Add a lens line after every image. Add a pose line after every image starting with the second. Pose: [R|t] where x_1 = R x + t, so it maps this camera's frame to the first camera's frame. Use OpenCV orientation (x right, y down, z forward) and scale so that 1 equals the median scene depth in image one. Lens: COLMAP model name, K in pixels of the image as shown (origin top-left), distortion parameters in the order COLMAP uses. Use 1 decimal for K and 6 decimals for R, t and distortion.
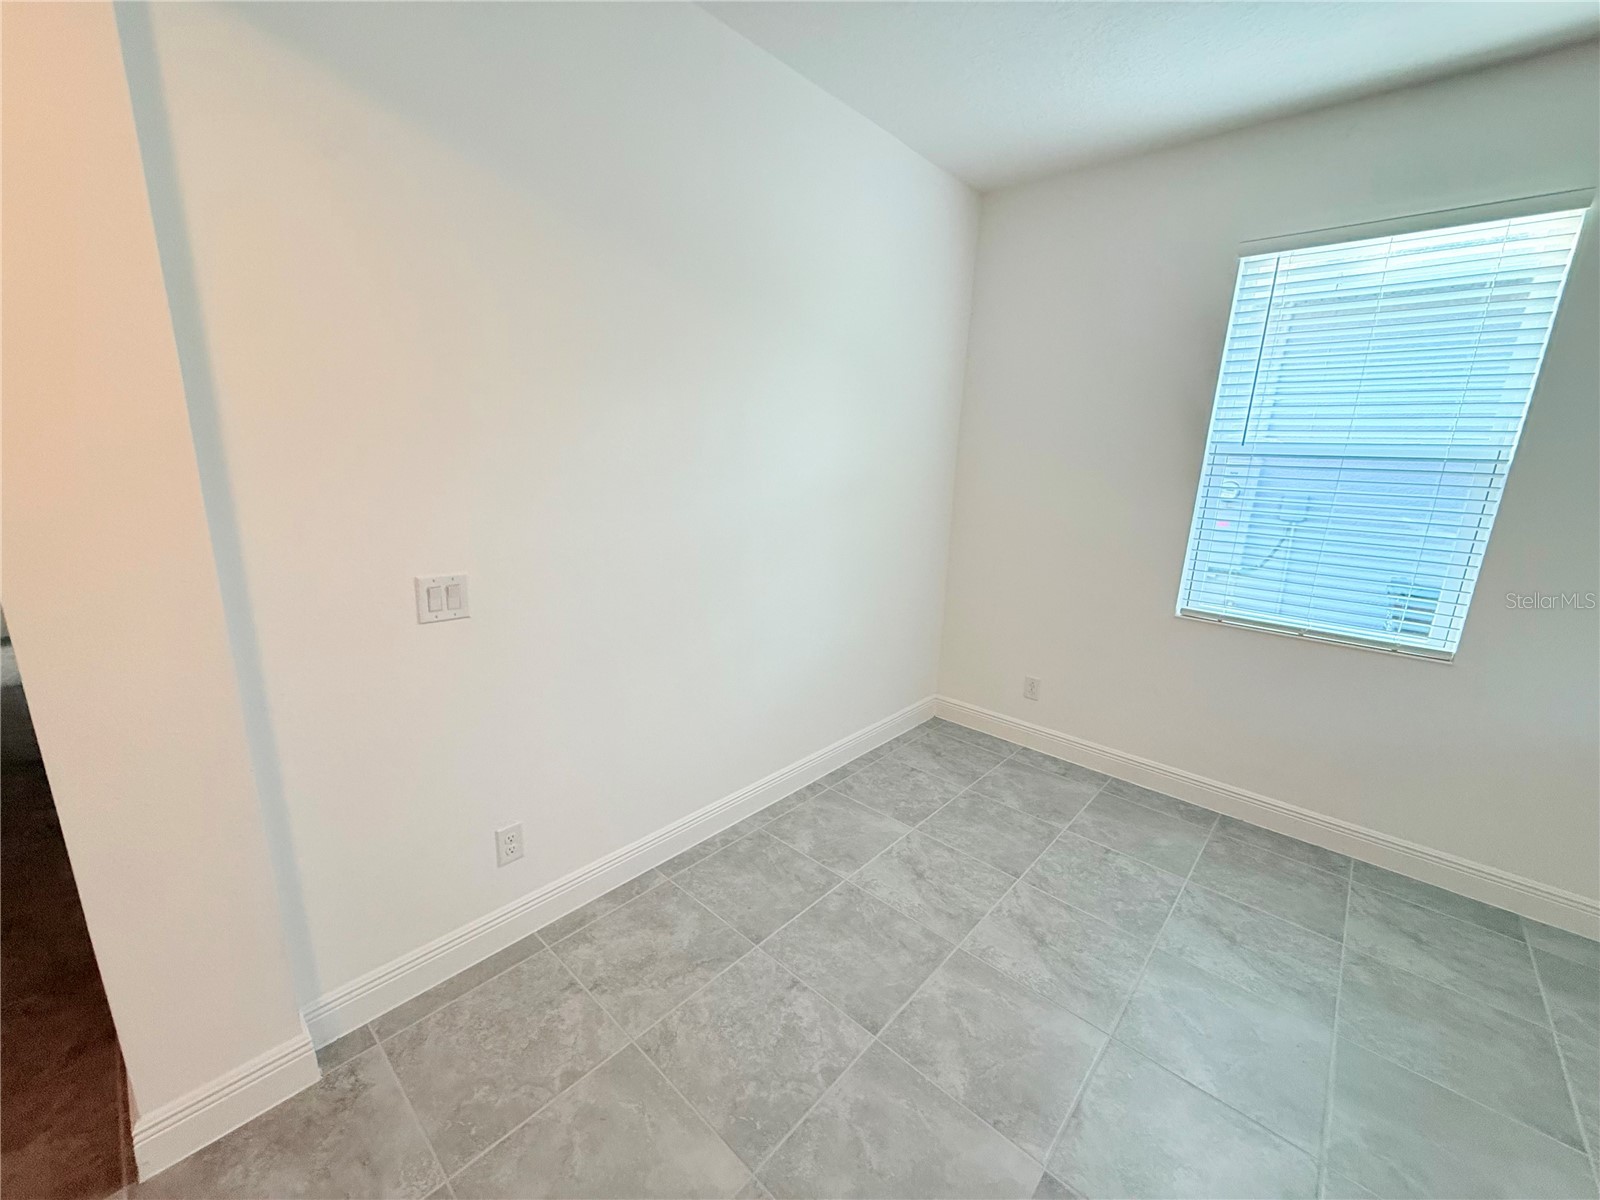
lens RADIAL K [[636.0, 0, 796.6], [0, 636.0, 601.8], [0, 0, 1]] dist [0.000066, 0.000612]
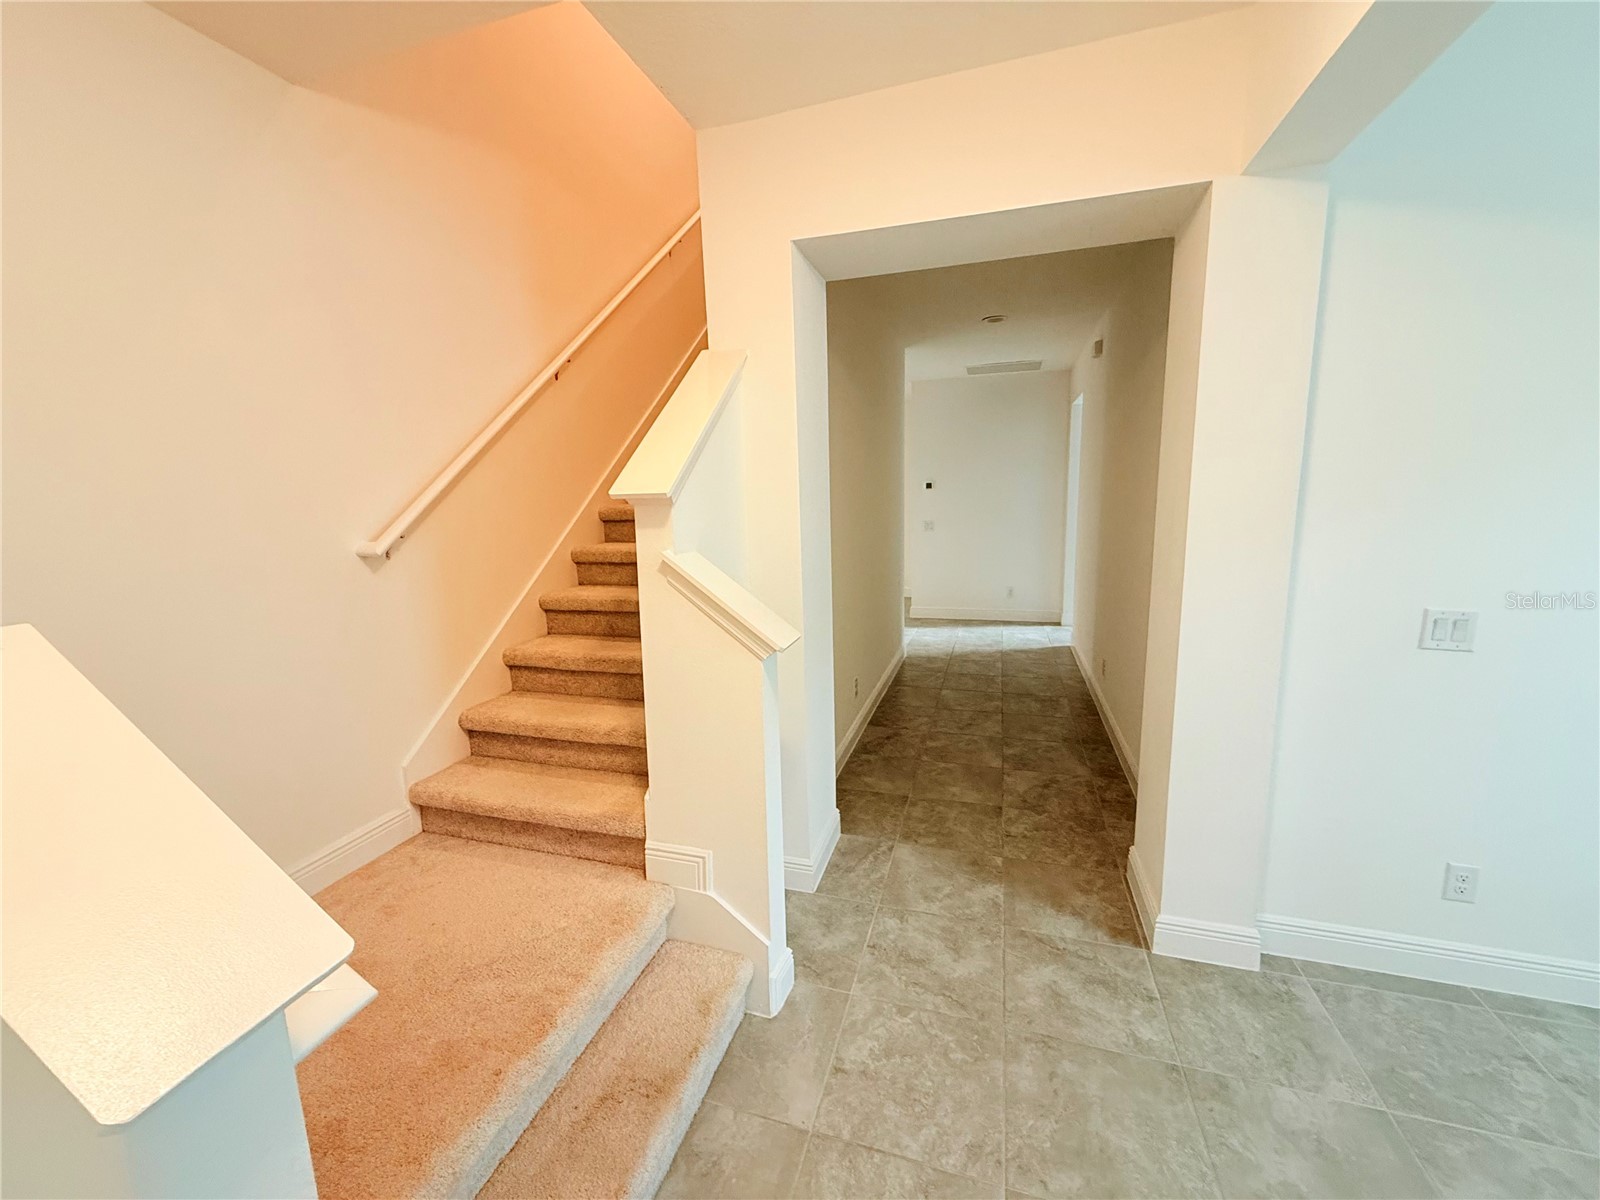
lens RADIAL K [[636.0, 0, 804.1], [0, 636.0, 599.9], [0, 0, 1]] dist [0.000066, 0.000612]
pose [[0.424496, 0.110283, -0.898688, -0.042540], [-0.177708, 0.983397, 0.036738, 0.103359], [0.887819, 0.144109, 0.437047, -0.497348]]
